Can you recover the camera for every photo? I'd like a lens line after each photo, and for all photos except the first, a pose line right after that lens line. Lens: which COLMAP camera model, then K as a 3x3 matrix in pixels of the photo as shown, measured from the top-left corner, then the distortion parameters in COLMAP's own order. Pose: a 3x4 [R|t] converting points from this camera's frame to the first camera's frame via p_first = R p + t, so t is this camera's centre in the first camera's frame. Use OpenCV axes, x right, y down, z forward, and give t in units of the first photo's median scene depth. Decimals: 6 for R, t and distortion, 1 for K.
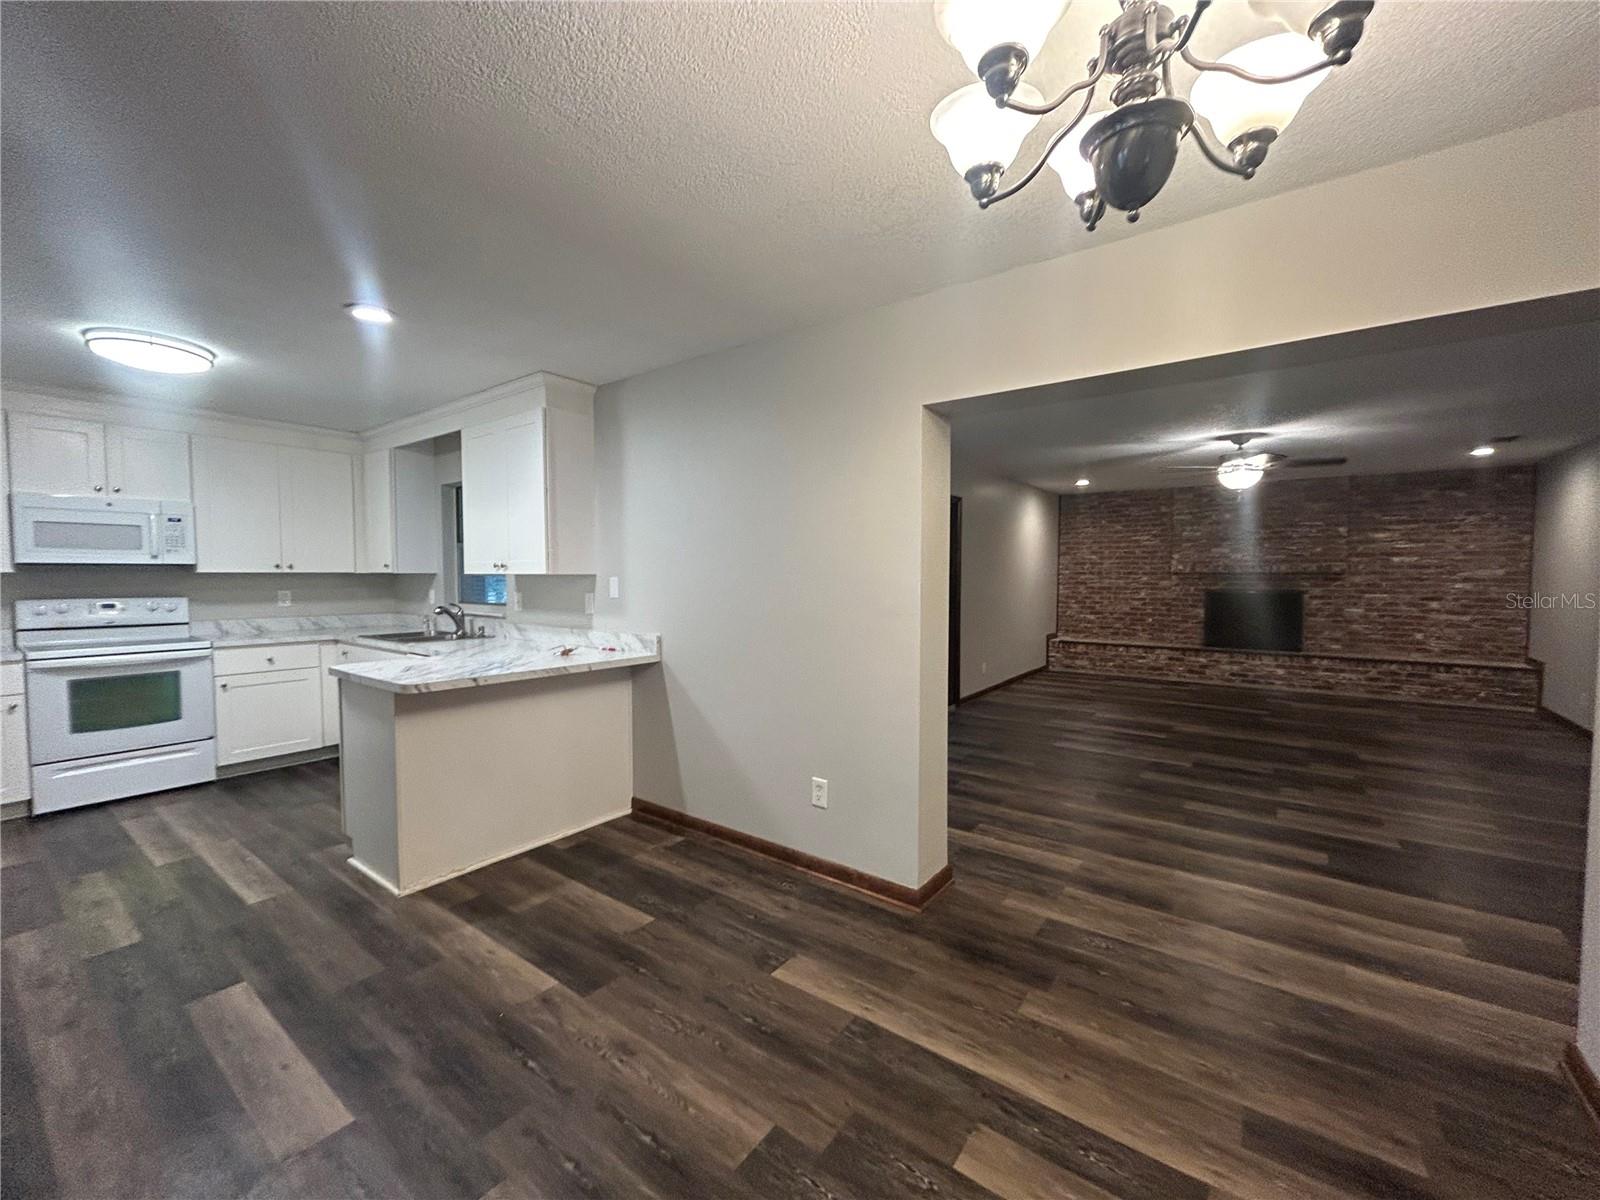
lens RADIAL K [[643.8, 0, 799.9], [0, 643.8, 603.6], [0, 0, 1]] dist [0.000792, 0.000191]
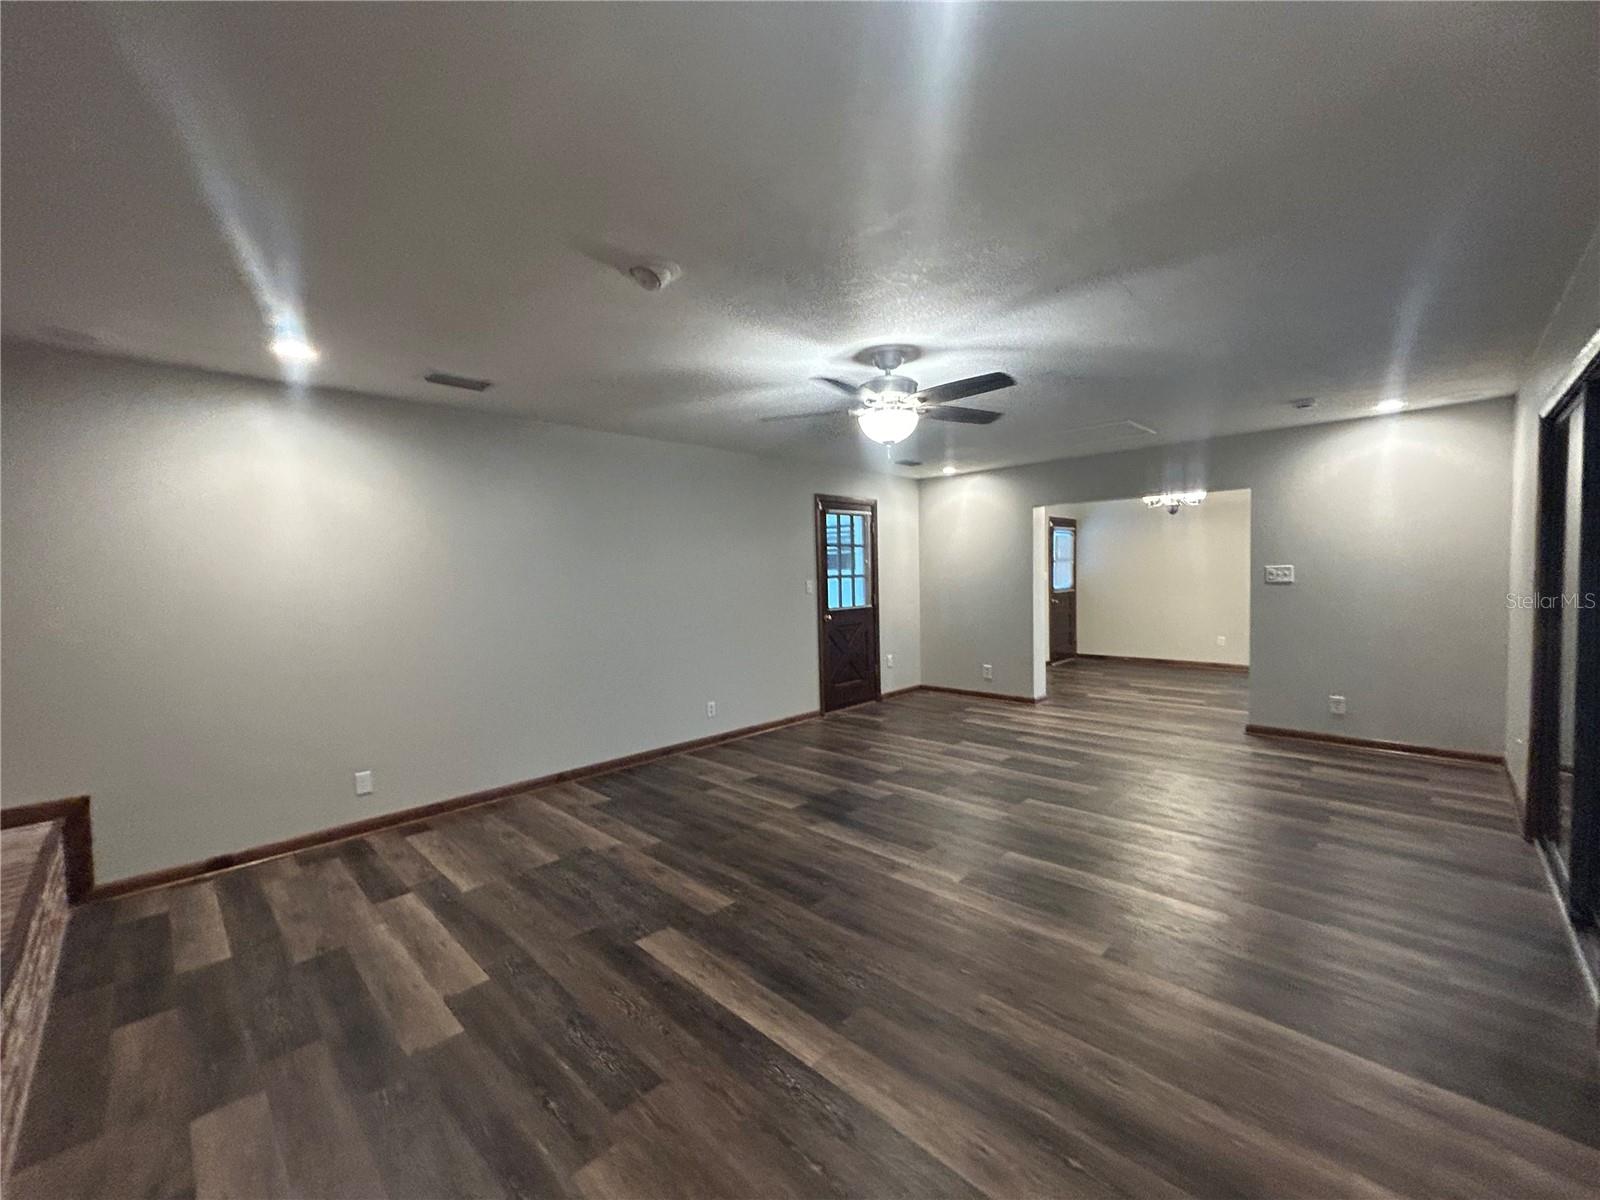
lens RADIAL K [[645.4, 0, 794.3], [0, 645.4, 563.9], [0, 0, 1]] dist [-0.001368, -0.000085]
pose [[-0.990028, 0.028906, 0.137875, 0.527798], [0.034064, 0.998800, 0.035202, -0.068835], [-0.136692, 0.039547, -0.989824, 1.260445]]
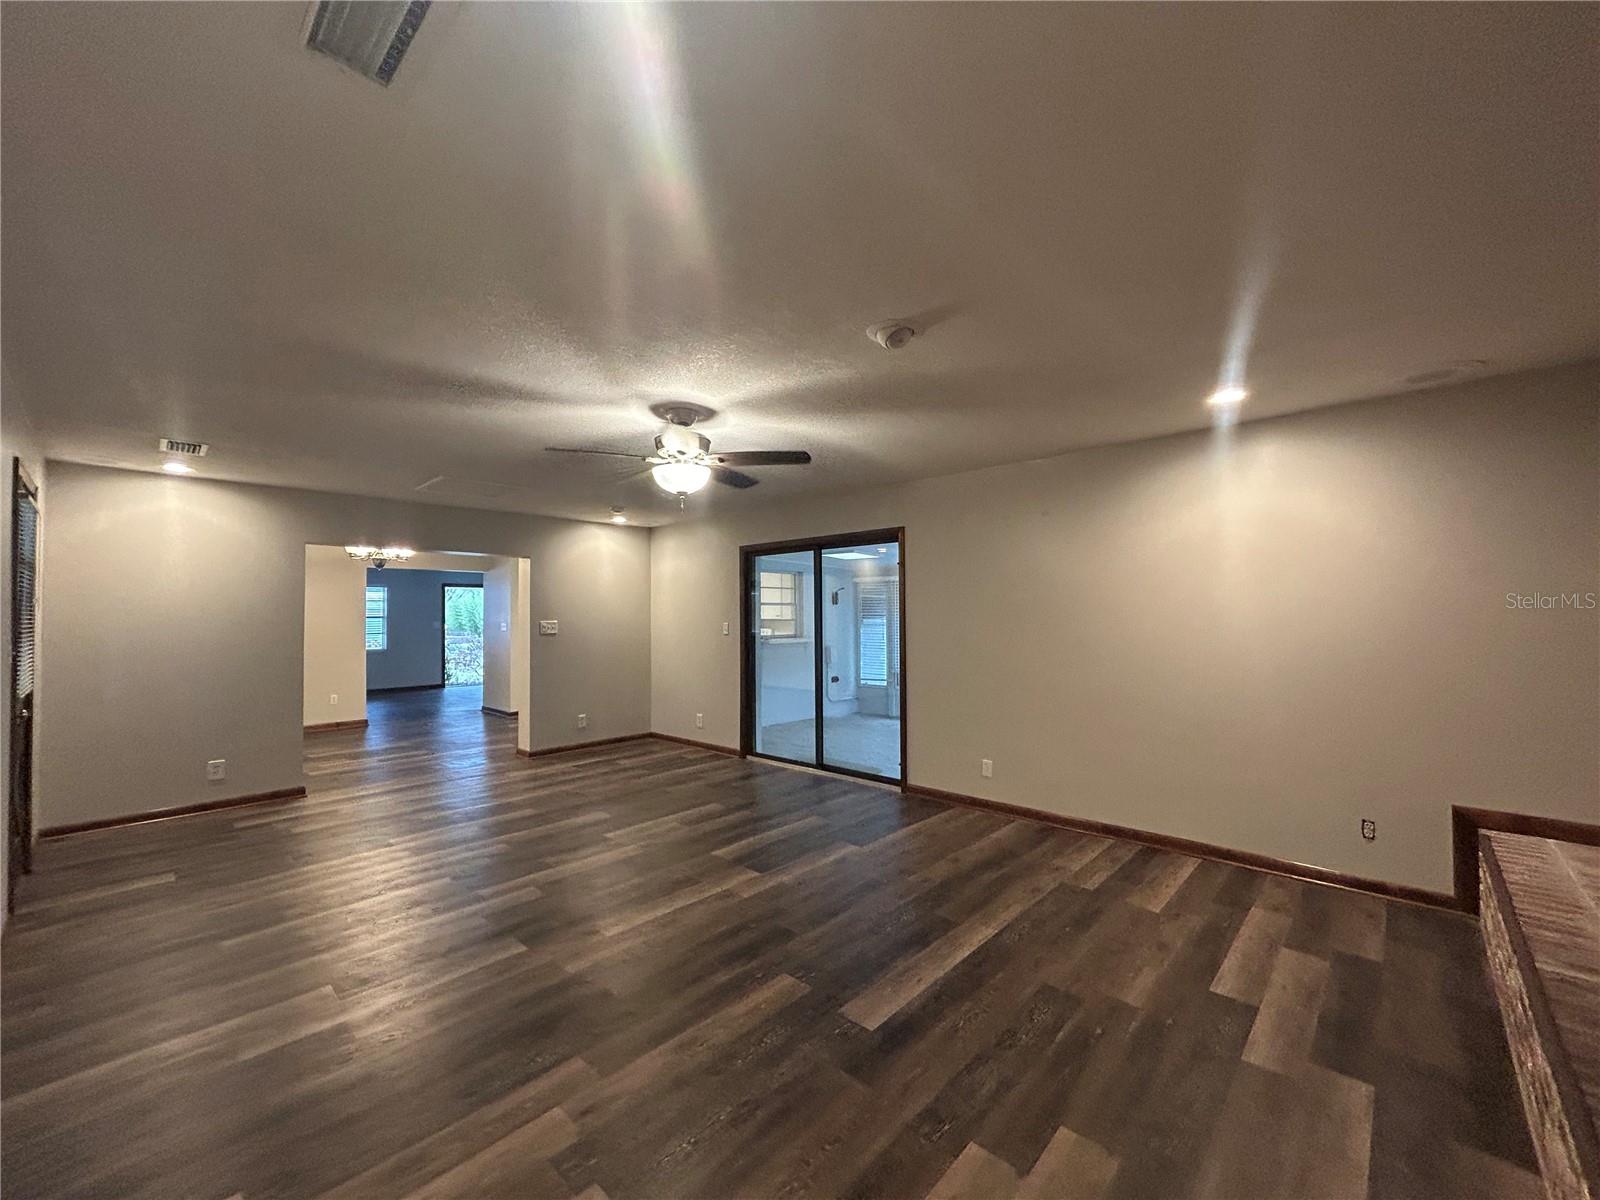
lens RADIAL K [[642.9, 0, 798.9], [0, 642.9, 602.3], [0, 0, 1]] dist [0.000425, 0.000576]
pose [[-0.115091, -0.018447, -0.993184, 0.997263], [-0.043464, 0.998964, -0.013518, -0.052169], [0.992404, 0.041612, -0.115774, 0.913677]]
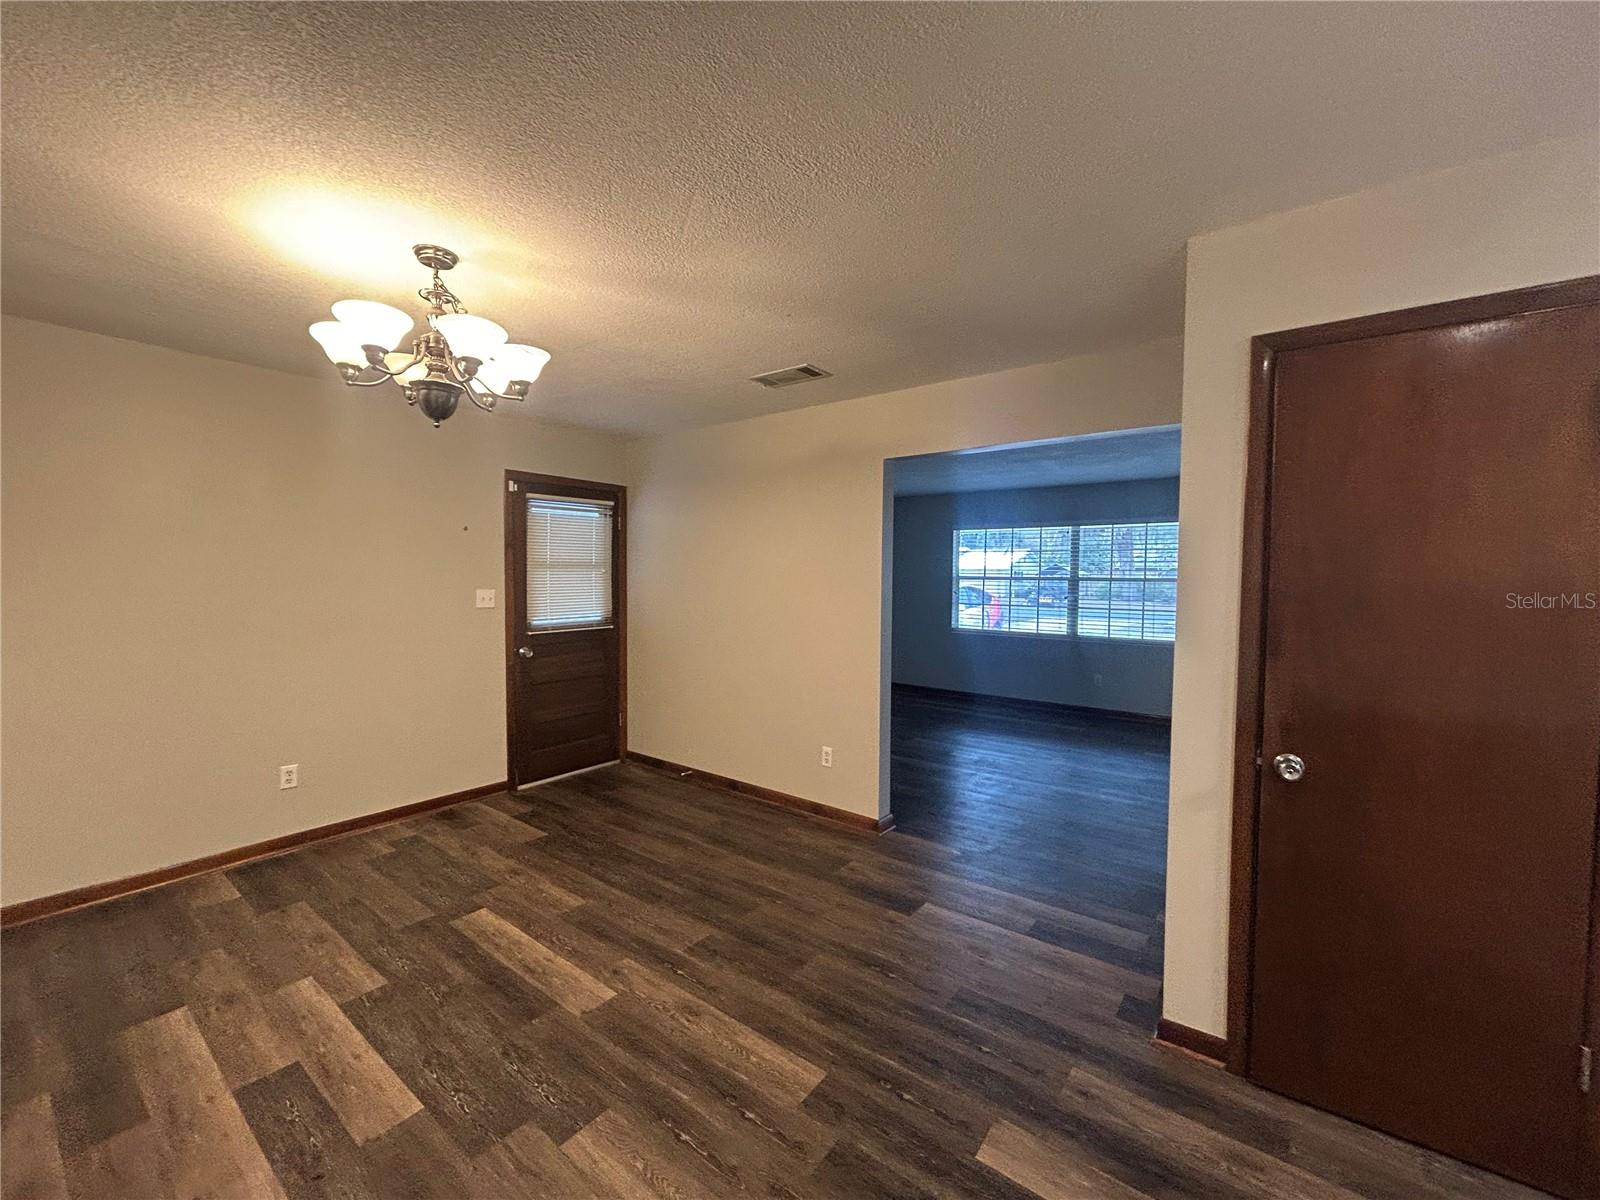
lens RADIAL K [[643.8, 0, 799.9], [0, 643.8, 603.6], [0, 0, 1]] dist [0.000792, 0.000191]
pose [[-0.999873, -0.006578, 0.014503, -0.101053], [-0.005203, 0.995657, 0.092949, -0.033399], [-0.015051, 0.092862, -0.995565, 0.456071]]
